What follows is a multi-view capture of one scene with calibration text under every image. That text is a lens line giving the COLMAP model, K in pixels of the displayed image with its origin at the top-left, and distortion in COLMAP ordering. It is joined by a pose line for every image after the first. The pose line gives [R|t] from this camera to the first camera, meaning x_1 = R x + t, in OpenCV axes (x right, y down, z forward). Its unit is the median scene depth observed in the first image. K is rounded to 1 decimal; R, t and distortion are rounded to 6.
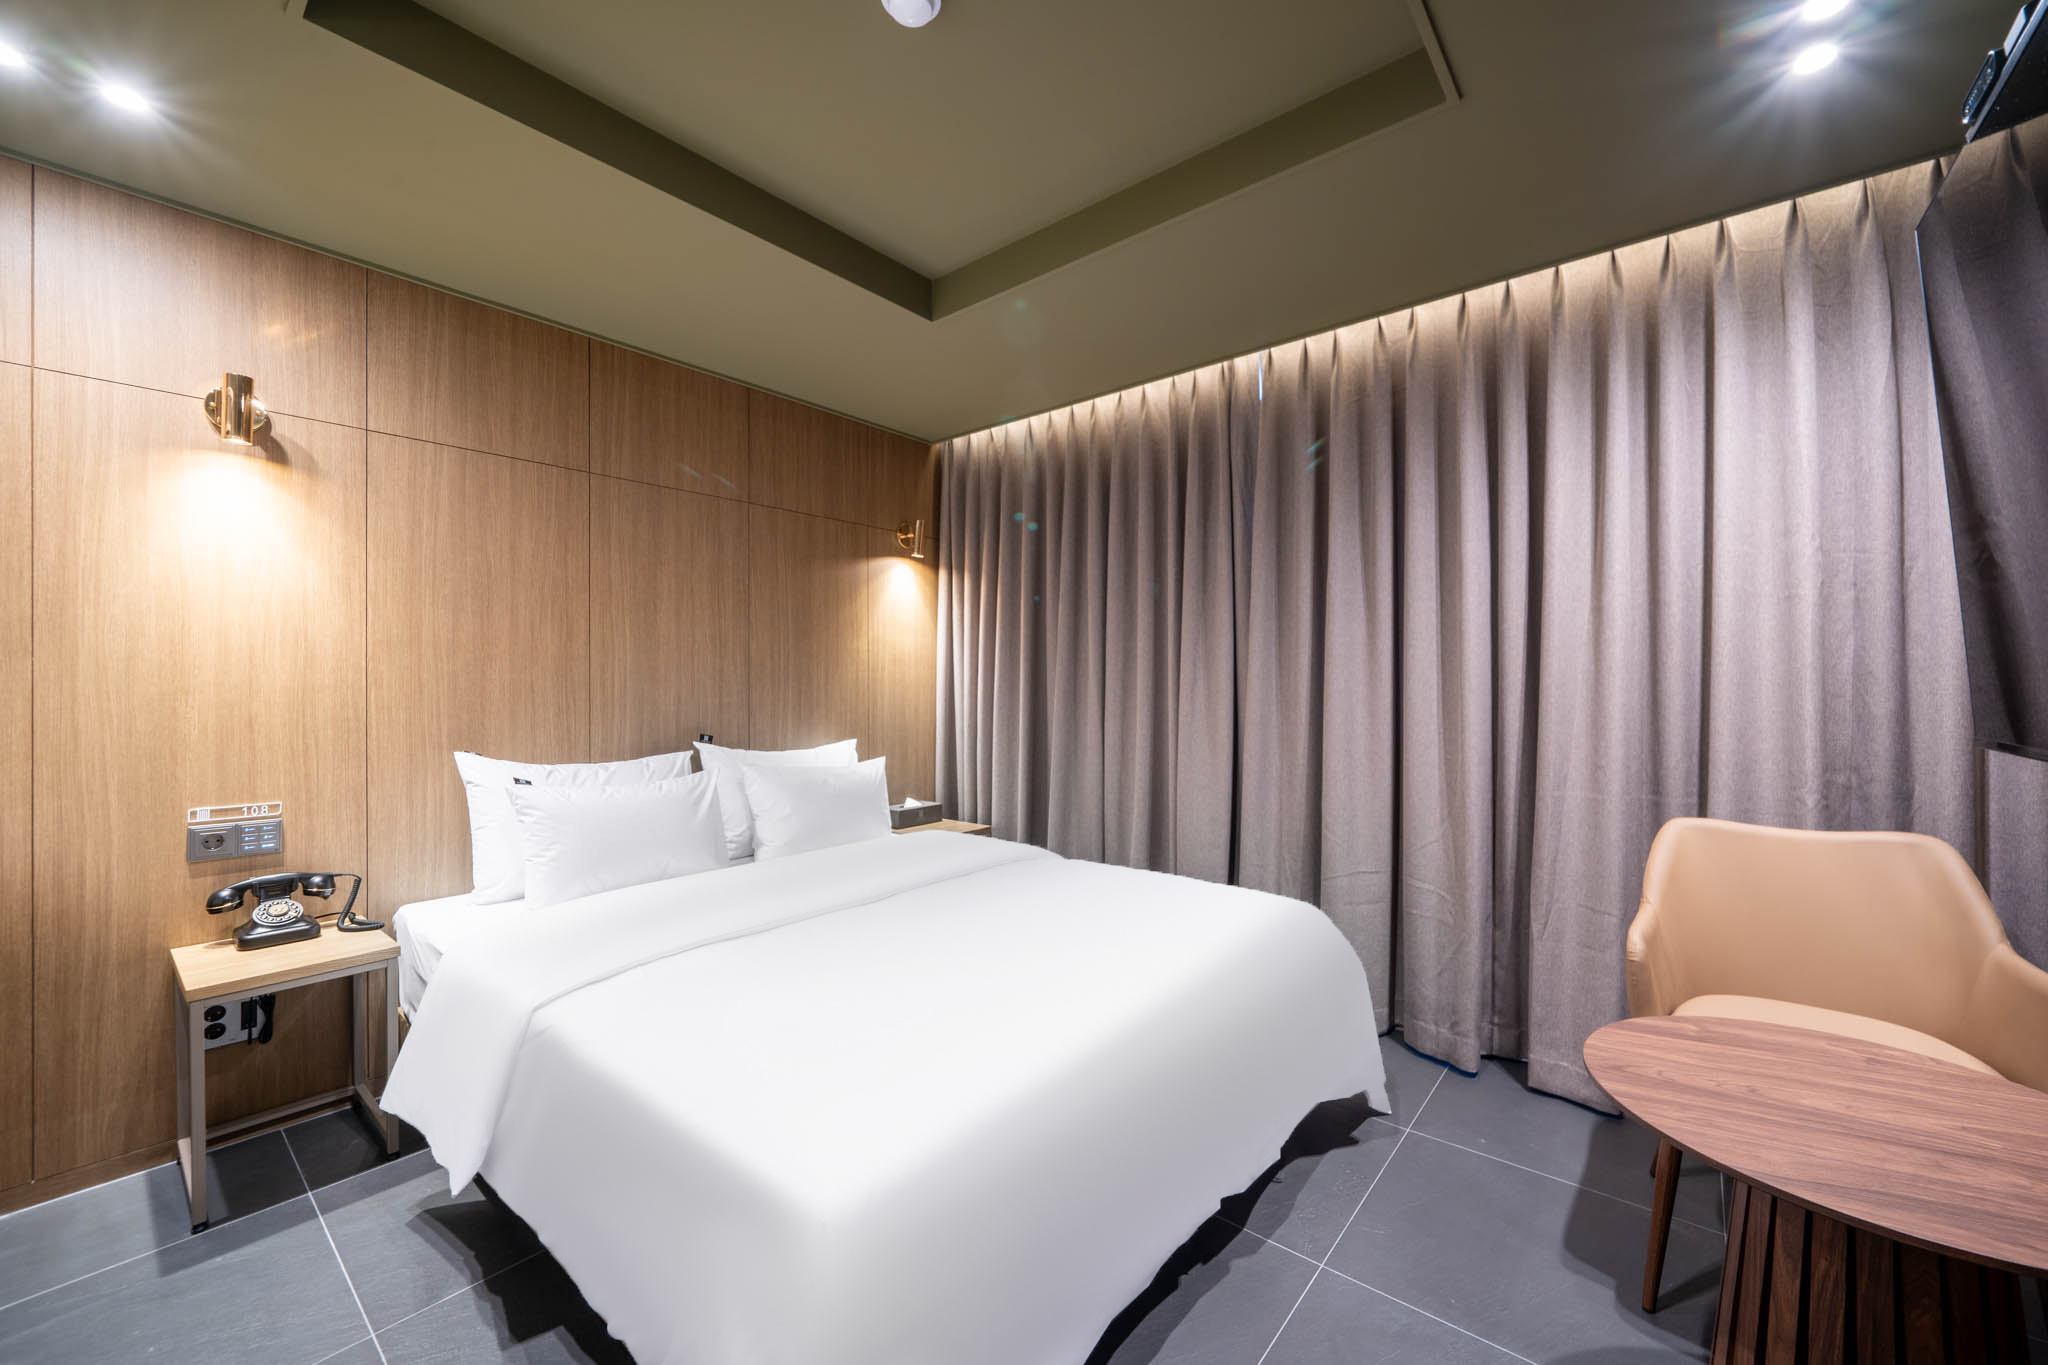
lens RADIAL K [[787.1, 0, 1027.4], [0, 787.1, 684.5], [0, 0, 1]] dist [-0.000193, 0.000378]
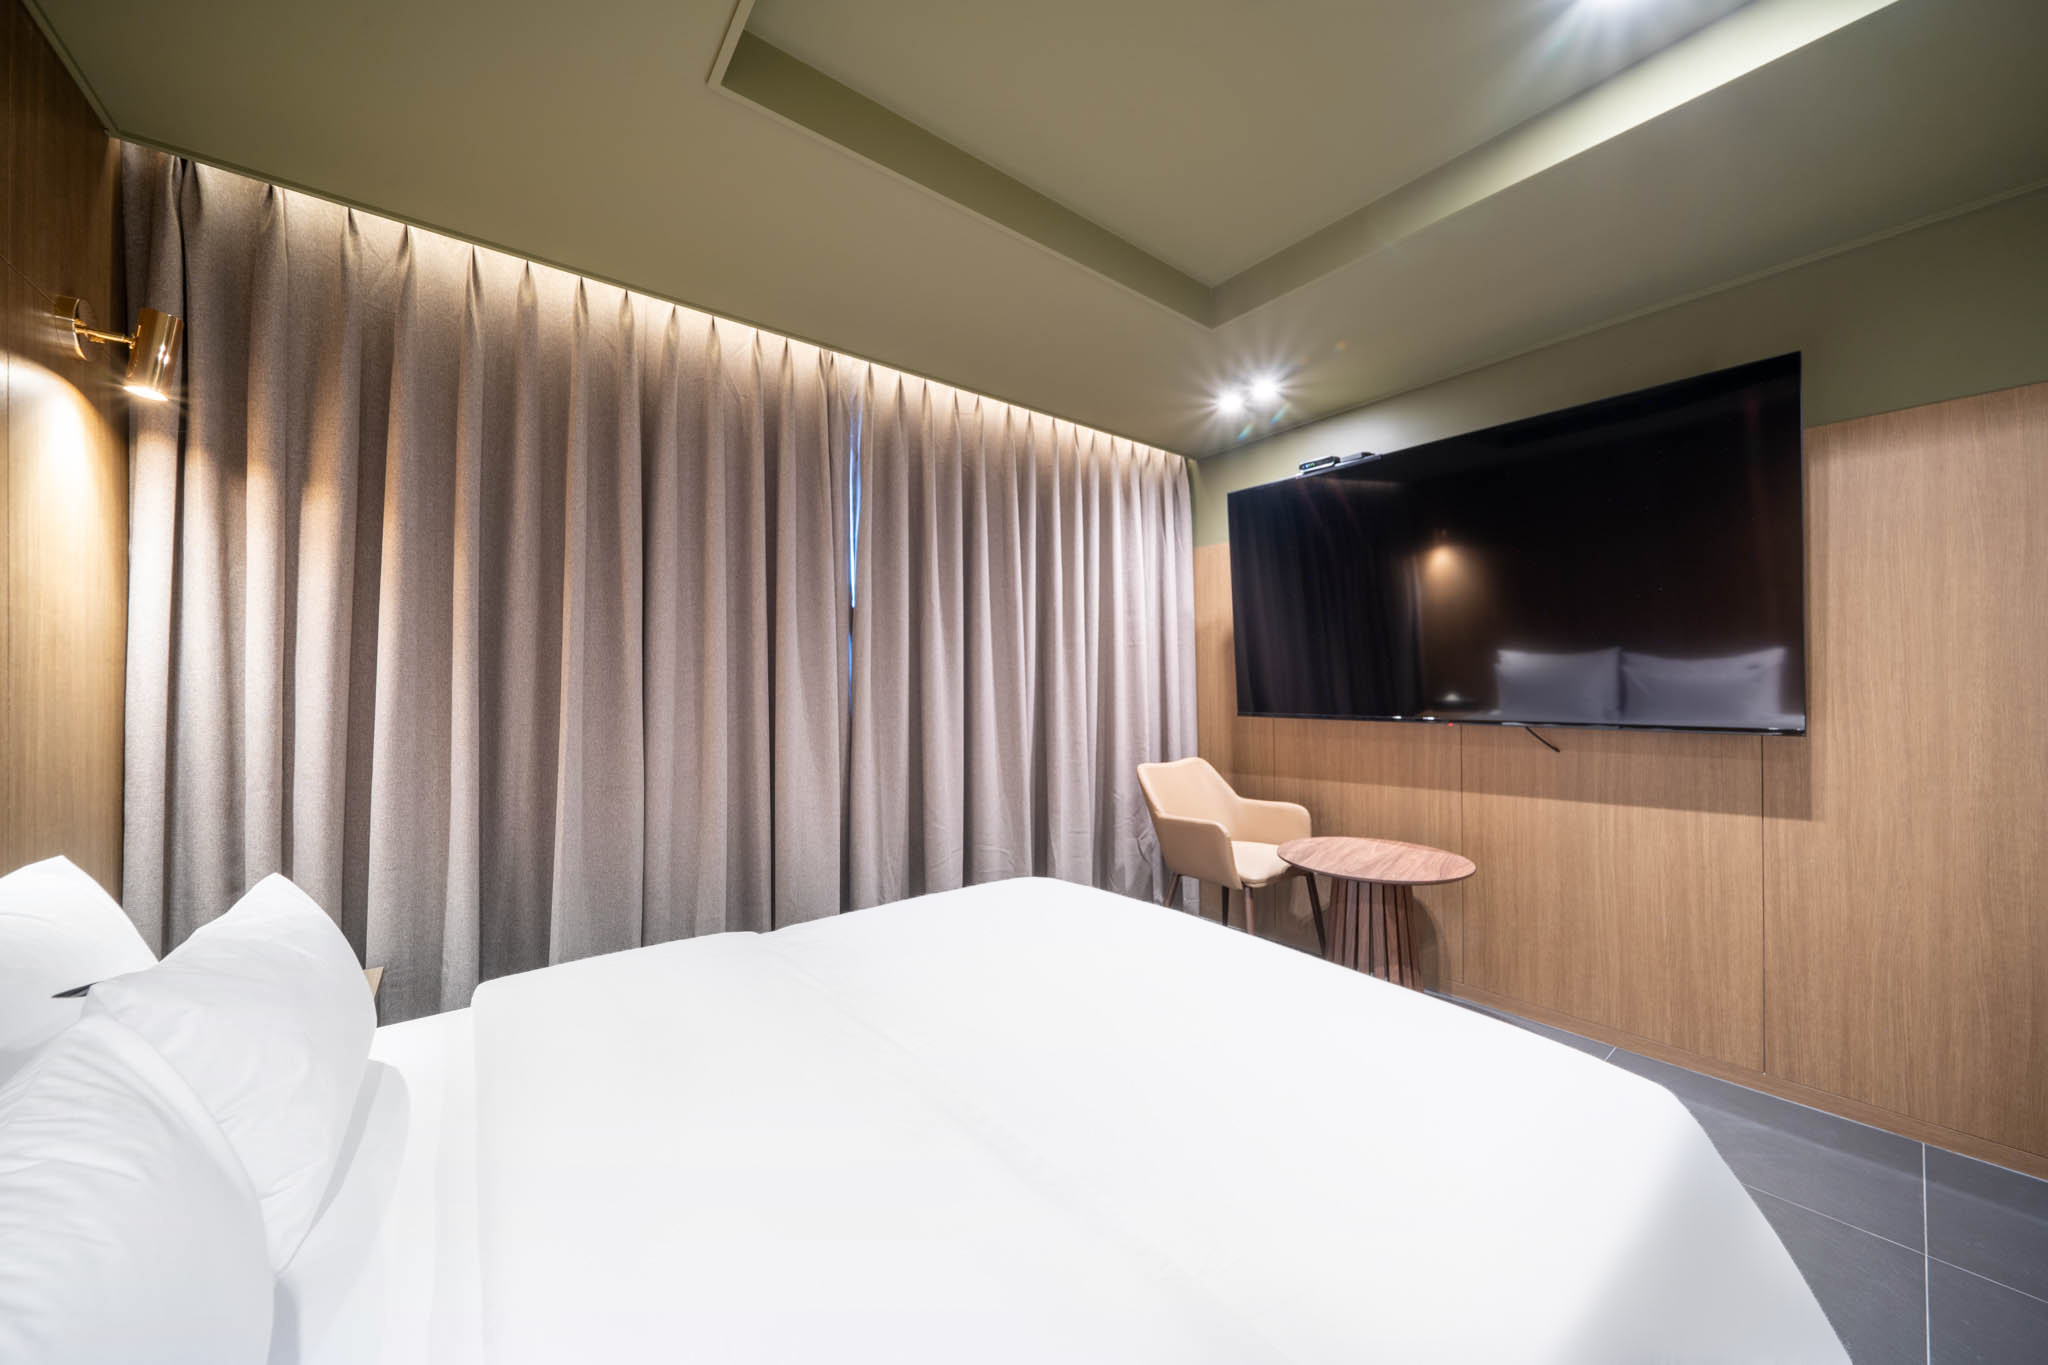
lens RADIAL K [[710.1, 0, 1018.9], [0, 710.1, 680.9], [0, 0, 1]] dist [0.000486, 0.000013]
pose [[0.212055, 0.009178, 0.977215, -0.600831], [0.008283, 0.999903, -0.011189, -0.004366], [-0.977223, 0.010466, 0.211959, 0.681278]]
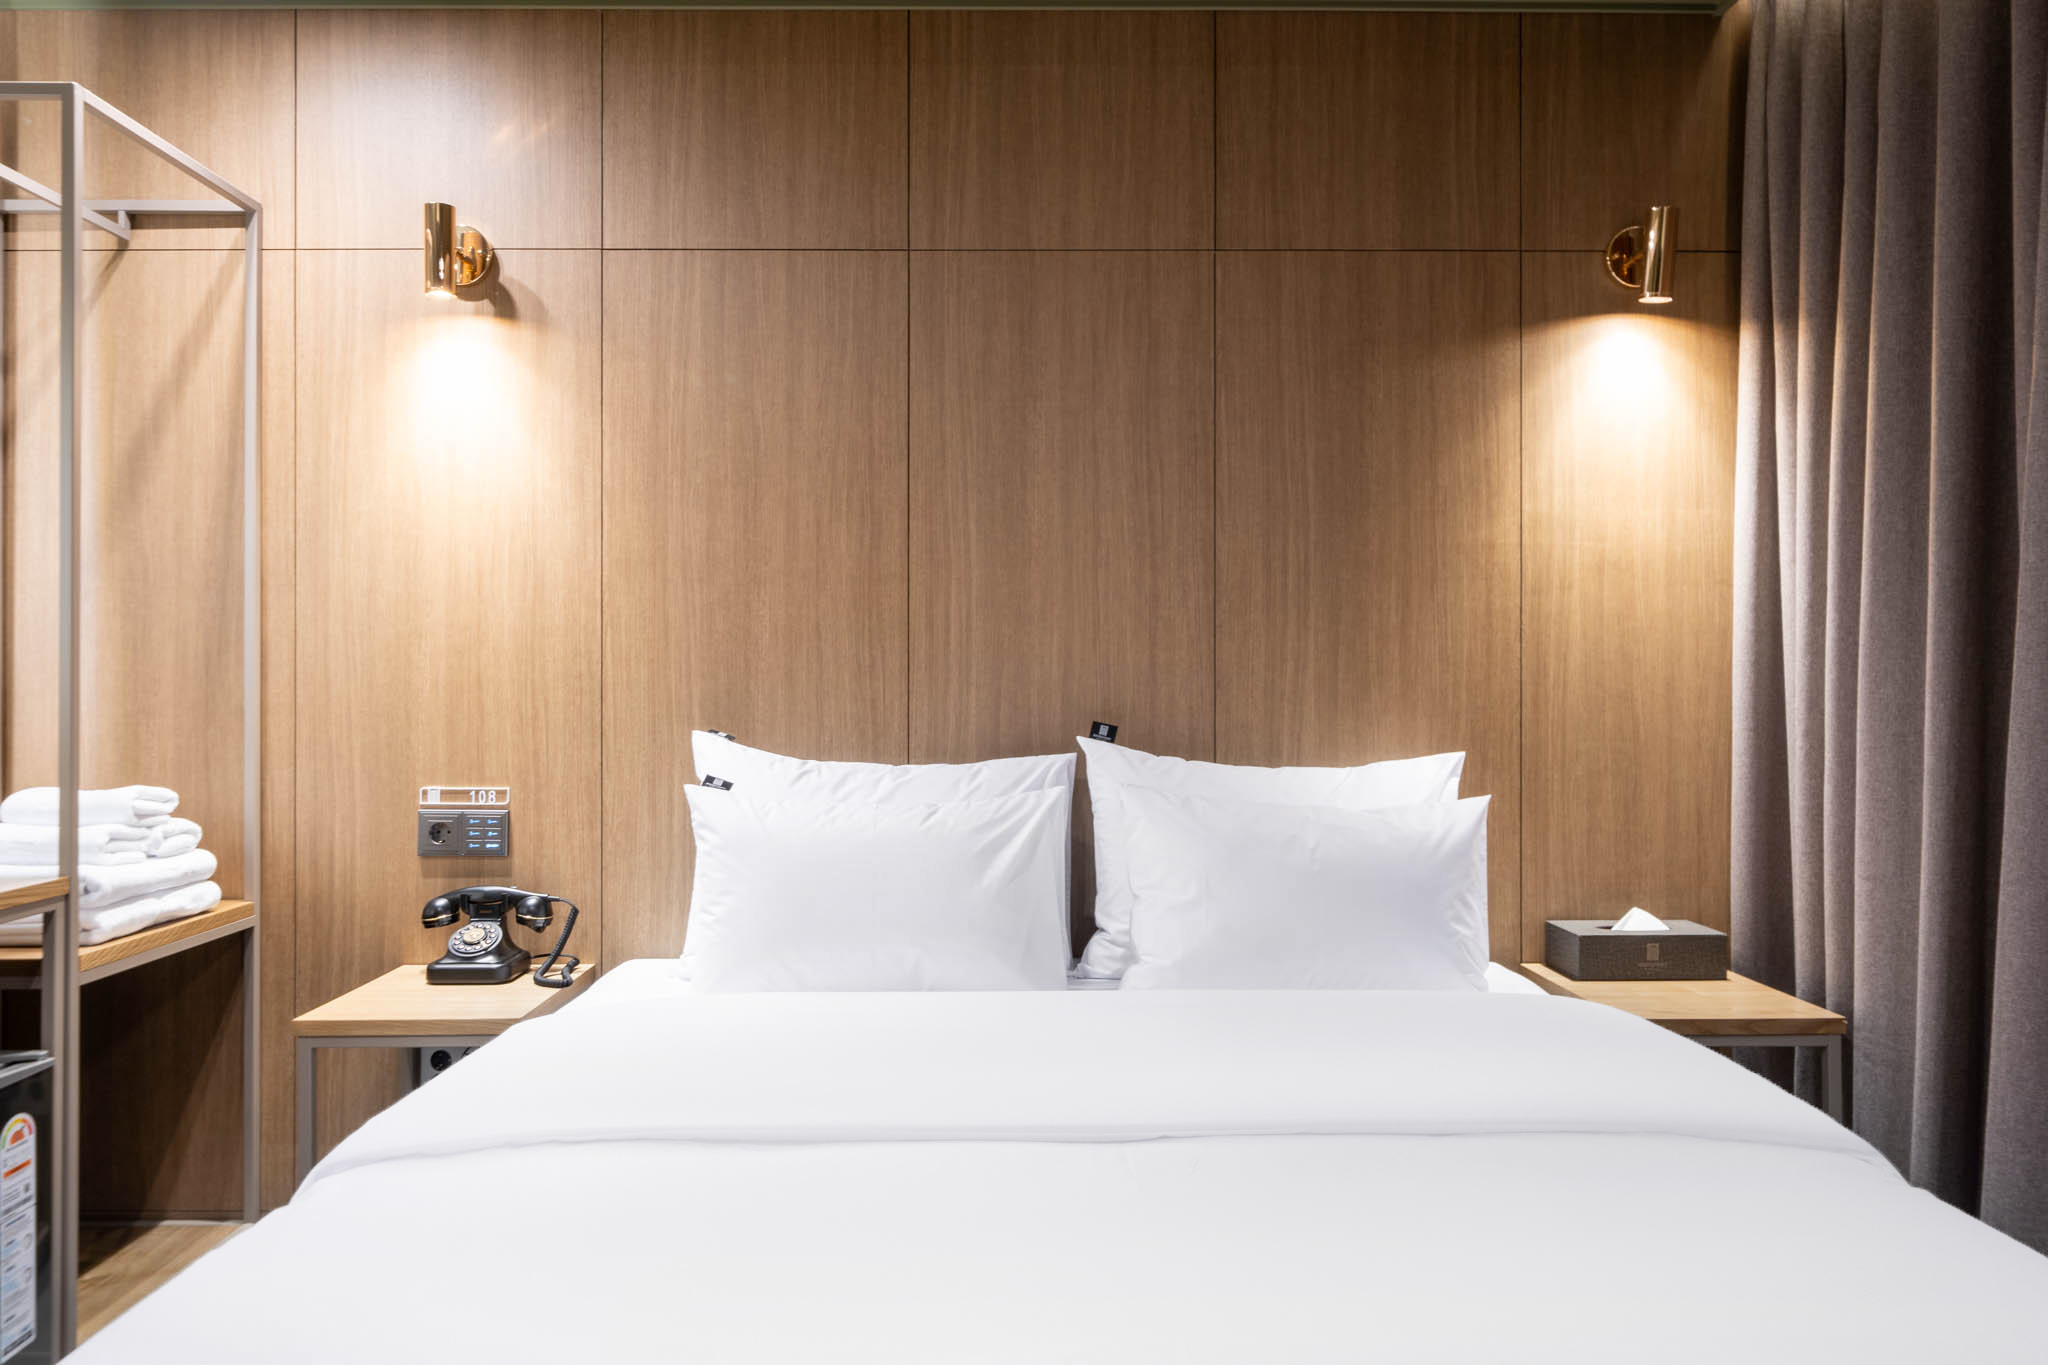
lens RADIAL K [[1355.7, 0, 1023.4], [0, 1355.7, 677.1], [0, 0, 1]] dist [-0.001876, 0.002513]
pose [[0.652561, 0.001363, -0.757735, 0.250807], [-0.001291, 0.999999, 0.000687, 0.038845], [0.757735, 0.000530, 0.652562, 0.456940]]
